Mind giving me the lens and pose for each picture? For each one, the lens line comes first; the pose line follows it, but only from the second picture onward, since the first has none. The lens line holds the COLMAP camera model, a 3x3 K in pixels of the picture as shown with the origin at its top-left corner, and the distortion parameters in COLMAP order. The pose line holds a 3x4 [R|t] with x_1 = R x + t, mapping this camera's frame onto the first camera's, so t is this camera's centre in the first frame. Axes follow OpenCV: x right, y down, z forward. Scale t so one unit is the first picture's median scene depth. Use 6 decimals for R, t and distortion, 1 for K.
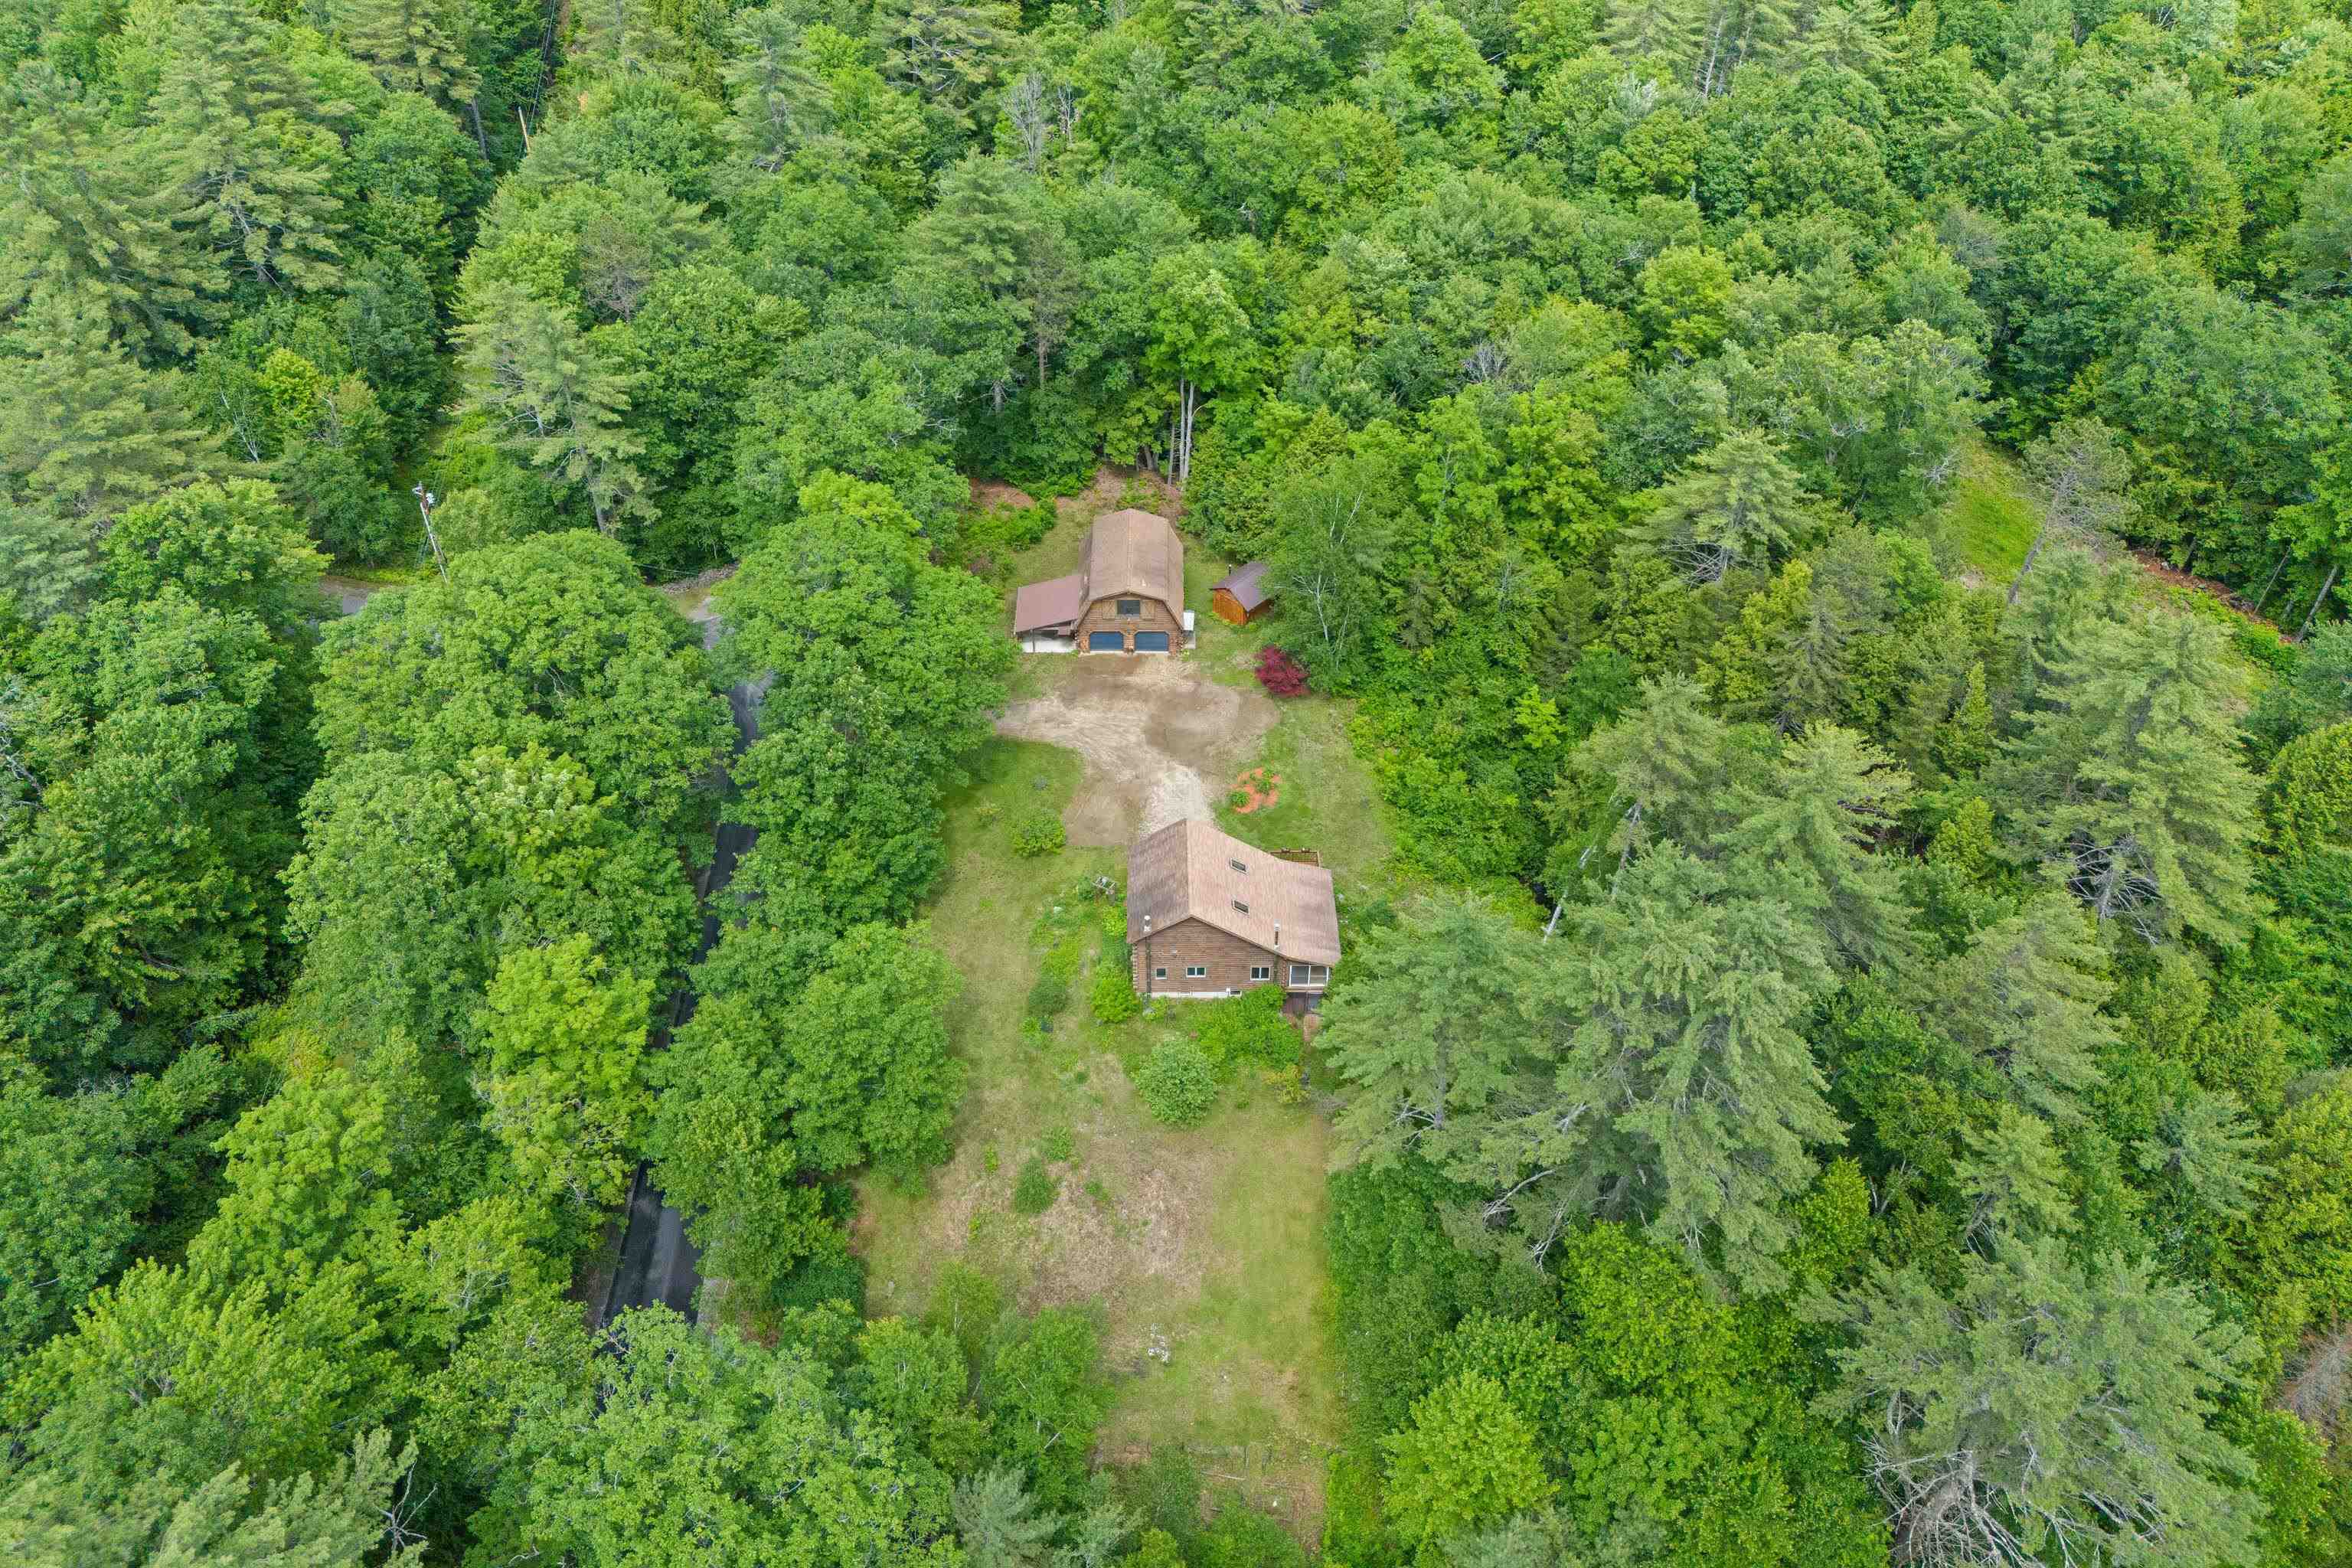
lens RADIAL K [[1727.9, 0, 1190.4], [0, 1727.9, 782.2], [0, 0, 1]] dist [0.064391, -0.057001]
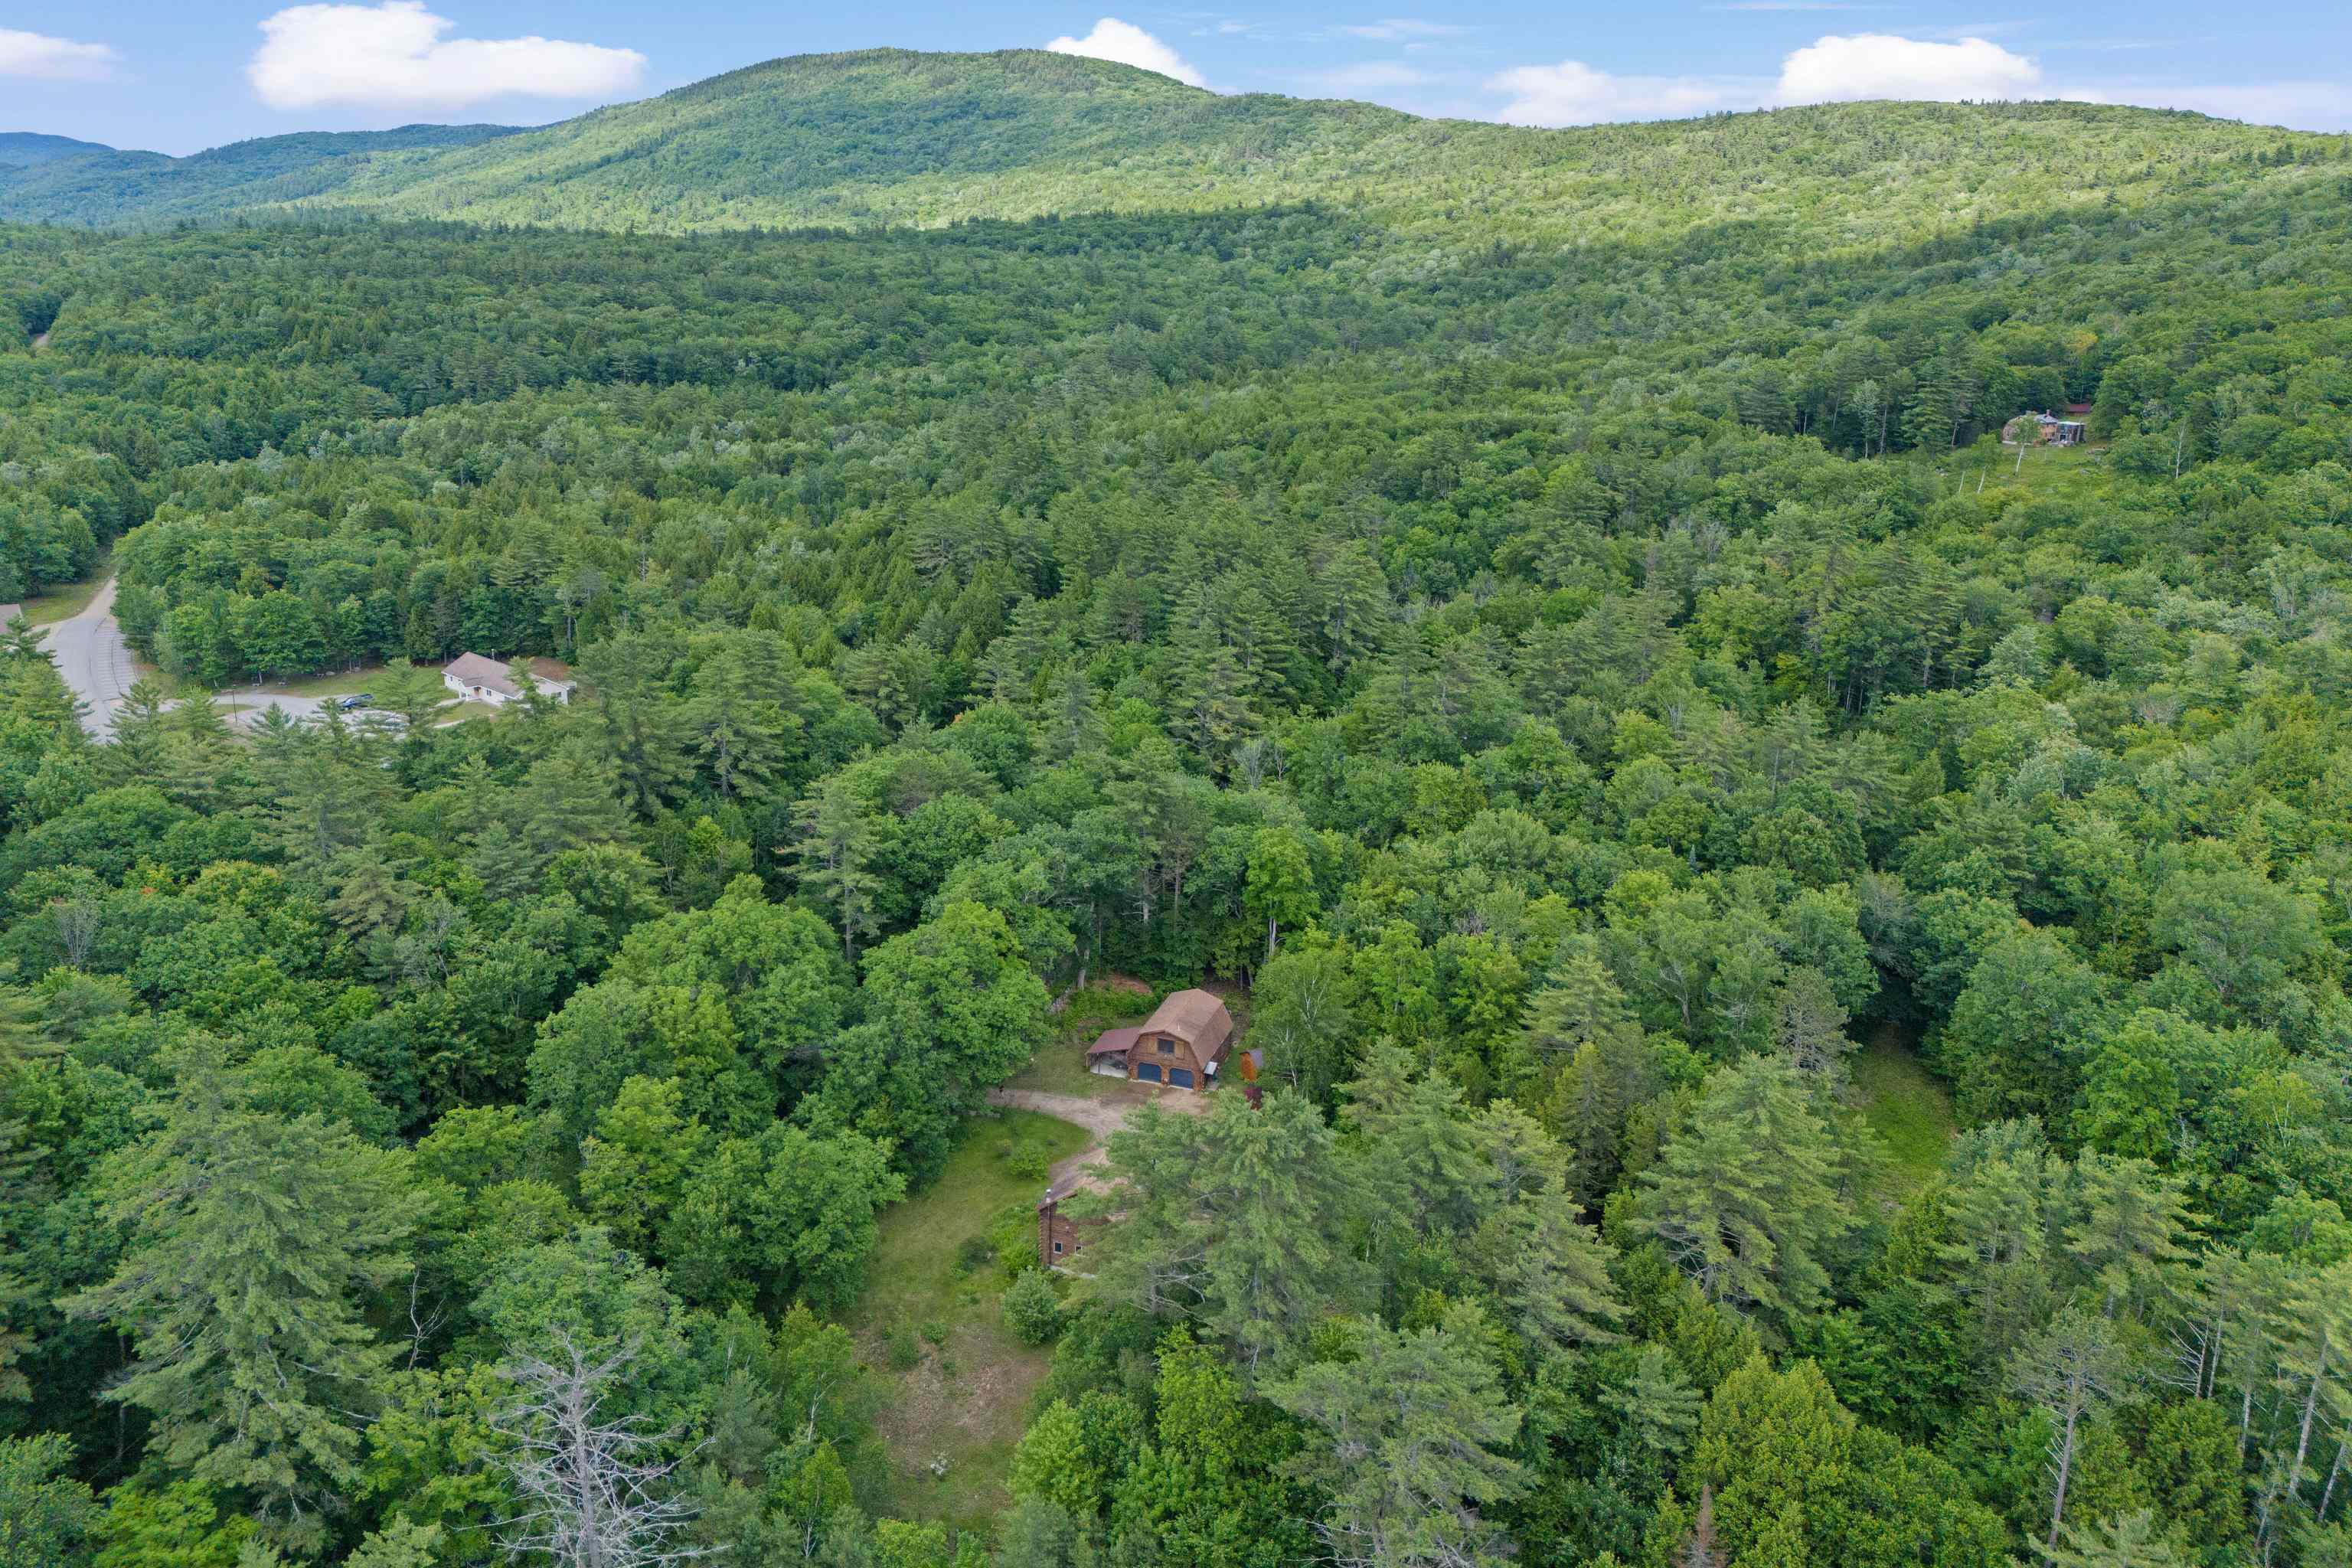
lens RADIAL K [[1727.9, 0, 1167.0], [0, 1727.9, 771.8], [0, 0, 1]] dist [0.064391, -0.057001]
pose [[0.942626, 0.110475, -0.315043, 0.351273], [-0.236538, 0.886943, -0.396713, 0.234920], [0.235598, 0.448472, 0.862187, -0.254973]]
